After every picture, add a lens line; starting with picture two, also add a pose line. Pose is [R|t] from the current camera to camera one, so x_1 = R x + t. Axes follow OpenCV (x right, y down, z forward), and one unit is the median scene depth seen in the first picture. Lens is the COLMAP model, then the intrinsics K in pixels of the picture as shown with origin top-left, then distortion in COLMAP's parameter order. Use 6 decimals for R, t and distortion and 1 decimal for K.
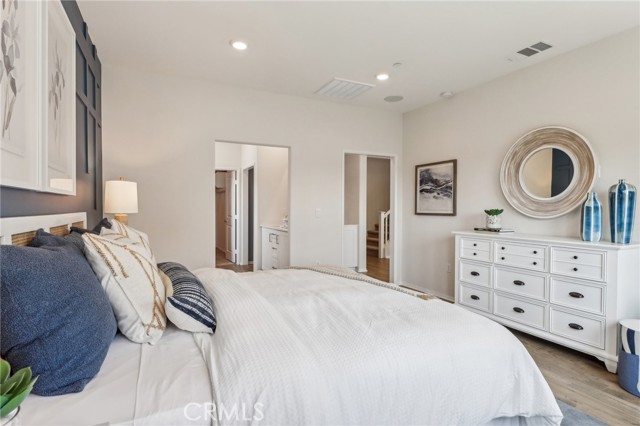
lens RADIAL K [[330.6, 0, 317.6], [0, 330.6, 213.4], [0, 0, 1]] dist [0.005792, -0.001213]
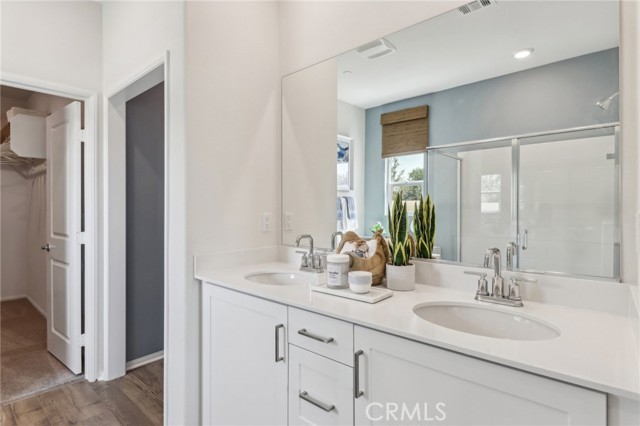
lens RADIAL K [[330.6, 0, 319.9], [0, 330.6, 210.8], [0, 0, 1]] dist [0.005792, -0.001213]
pose [[0.920598, -0.005490, 0.390474, -0.156081], [0.008088, 0.999955, -0.005008, -0.013614], [-0.390428, 0.007768, 0.920601, 0.593080]]
